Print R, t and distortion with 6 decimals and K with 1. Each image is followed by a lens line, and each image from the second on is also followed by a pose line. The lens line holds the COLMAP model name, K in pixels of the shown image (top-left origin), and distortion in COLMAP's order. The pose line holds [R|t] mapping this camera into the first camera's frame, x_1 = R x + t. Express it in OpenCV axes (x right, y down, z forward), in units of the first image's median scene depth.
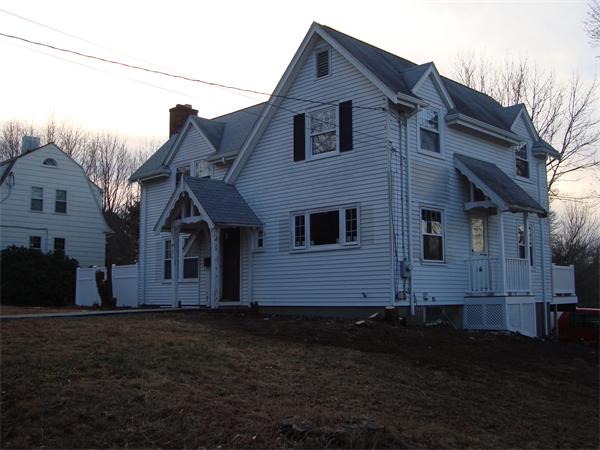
lens RADIAL K [[665.9, 0, 300.0], [0, 665.9, 225.0], [0, 0, 1]] dist [-0.121063, 0.028463]
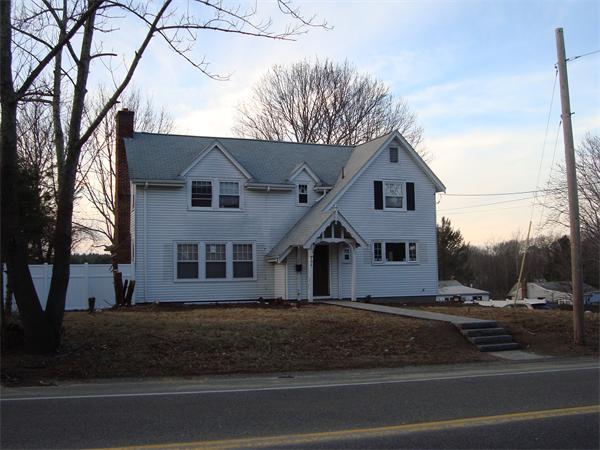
lens RADIAL K [[665.9, 0, 300.0], [0, 665.9, 225.0], [0, 0, 1]] dist [-0.121063, 0.028463]
pose [[0.396414, 0.065355, 0.915743, -1.619858], [-0.091258, 0.995328, -0.031530, 0.011966], [-0.913525, -0.071069, 0.400526, 0.523174]]
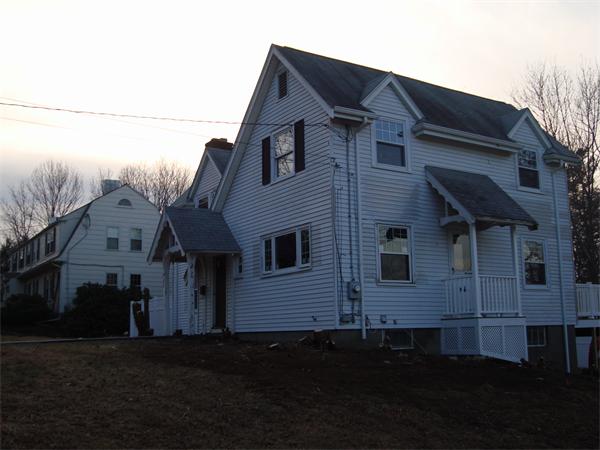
lens RADIAL K [[665.9, 0, 300.0], [0, 665.9, 225.0], [0, 0, 1]] dist [-0.121063, 0.028463]
pose [[0.974575, -0.048619, -0.218721, 0.266085], [0.037118, 0.997719, -0.056390, 0.021818], [0.220964, 0.046838, 0.974157, 0.049600]]
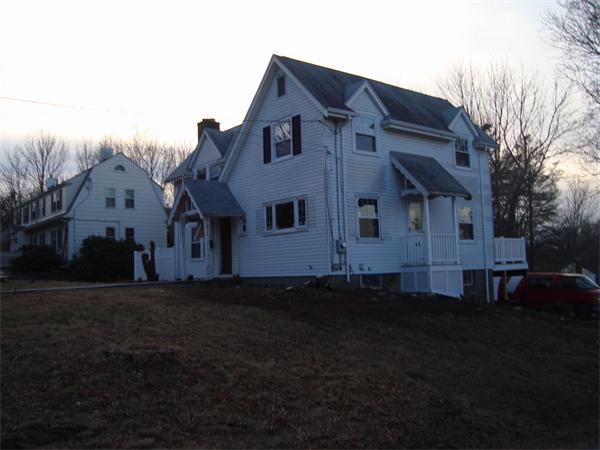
lens RADIAL K [[577.5, 0, 300.0], [0, 577.5, 225.0], [0, 0, 1]] dist [-0.206800, 0.181198]
pose [[0.991903, -0.034267, -0.122291, 0.195469], [0.037840, 0.998918, 0.027018, -0.005783], [0.121233, -0.031427, 0.992126, -0.093531]]
